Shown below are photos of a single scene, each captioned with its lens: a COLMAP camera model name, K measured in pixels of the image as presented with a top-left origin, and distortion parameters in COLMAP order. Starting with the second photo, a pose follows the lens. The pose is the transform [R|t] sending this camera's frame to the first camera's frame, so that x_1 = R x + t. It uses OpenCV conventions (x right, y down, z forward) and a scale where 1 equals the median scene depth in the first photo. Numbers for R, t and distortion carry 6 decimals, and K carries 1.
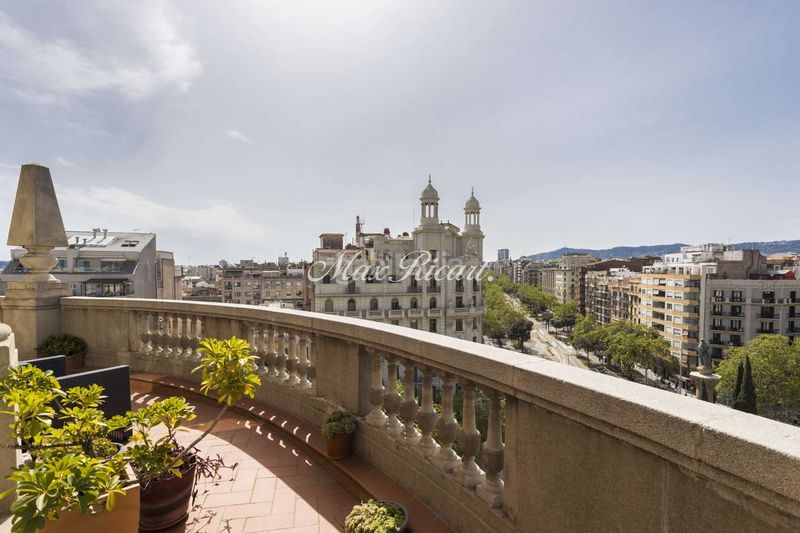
lens RADIAL K [[388.7, 0, 405.5], [0, 388.7, 284.3], [0, 0, 1]] dist [0.001468, 0.000668]
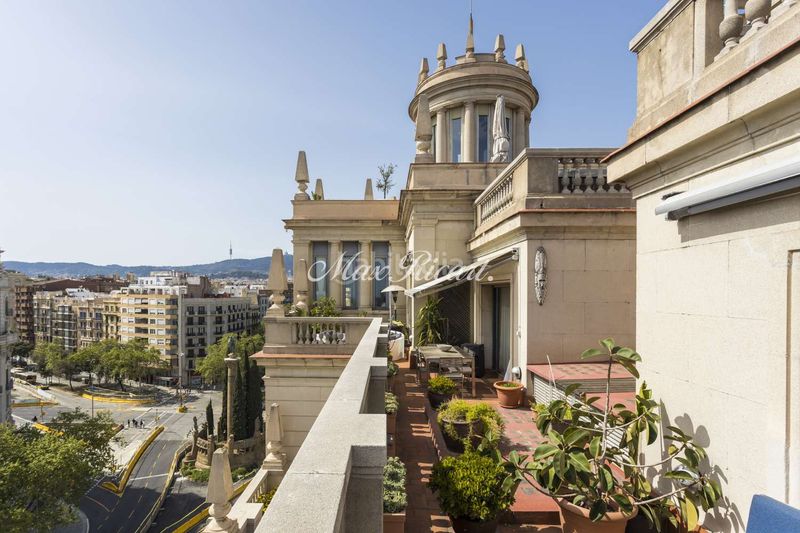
lens RADIAL K [[388.7, 0, 375.1], [0, 388.7, 302.1], [0, 0, 1]] dist [0.001468, 0.000668]
pose [[0.317307, -0.022230, 0.948062, -0.237492], [0.027041, 0.999531, 0.014386, -0.001591], [-0.947937, 0.021071, 0.317760, -0.030138]]
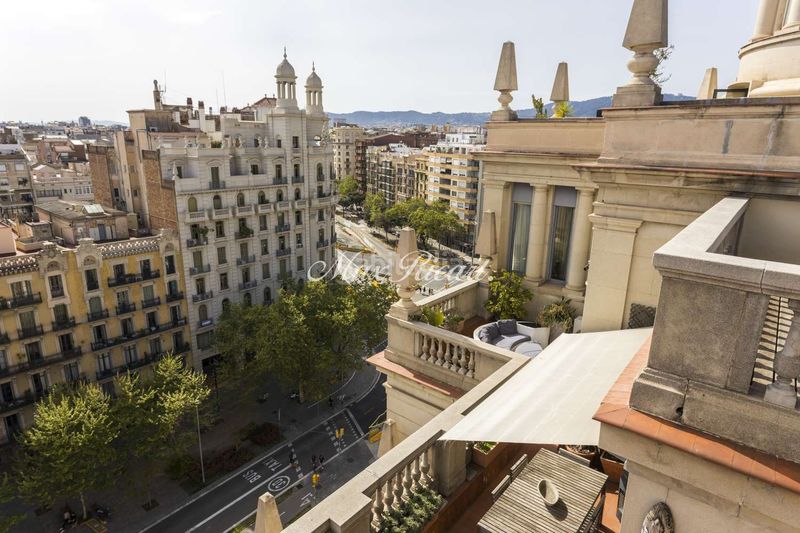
lens RADIAL K [[457.3, 0, 400.8], [0, 457.3, 260.7], [0, 0, 1]] dist [-0.009273, 0.001884]
pose [[0.835549, -0.126755, 0.534594, -0.198218], [0.001435, 0.973523, 0.228584, -0.028734], [-0.549414, -0.190226, 0.813608, -0.046154]]
